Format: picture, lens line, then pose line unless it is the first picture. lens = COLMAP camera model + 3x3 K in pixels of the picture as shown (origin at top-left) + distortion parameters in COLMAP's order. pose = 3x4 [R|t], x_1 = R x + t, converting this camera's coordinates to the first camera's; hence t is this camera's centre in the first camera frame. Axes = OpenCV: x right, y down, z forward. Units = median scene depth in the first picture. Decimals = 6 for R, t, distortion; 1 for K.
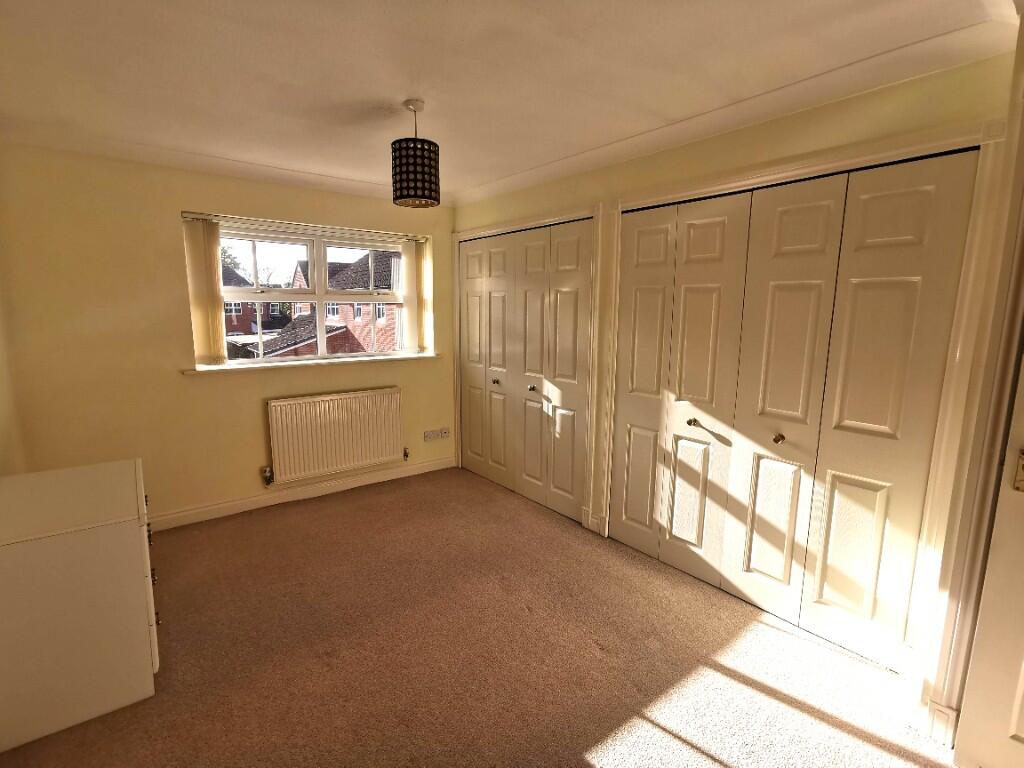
lens RADIAL K [[500.2, 0, 514.3], [0, 500.2, 386.8], [0, 0, 1]] dist [-0.001525, 0.000081]
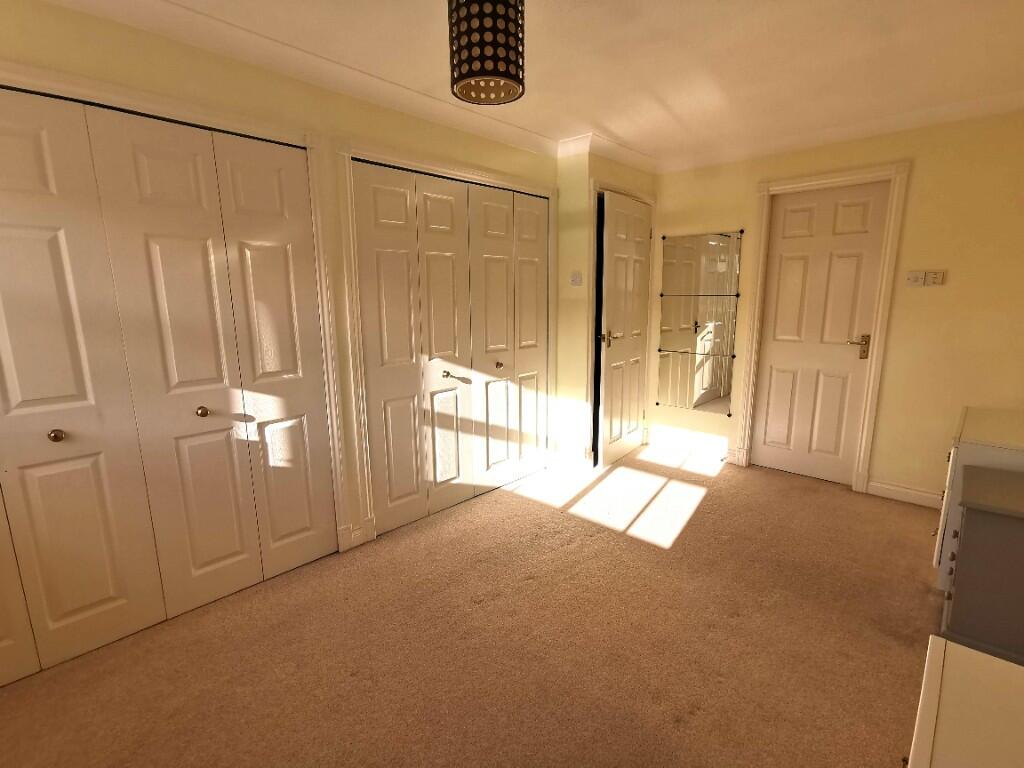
lens RADIAL K [[500.2, 0, 515.3], [0, 500.2, 384.0], [0, 0, 1]] dist [-0.001525, 0.000081]
pose [[-0.144471, -0.192473, 0.970609, -0.776206], [0.161100, 0.963237, 0.214990, -0.128562], [-0.976307, 0.187425, -0.108152, 0.967284]]
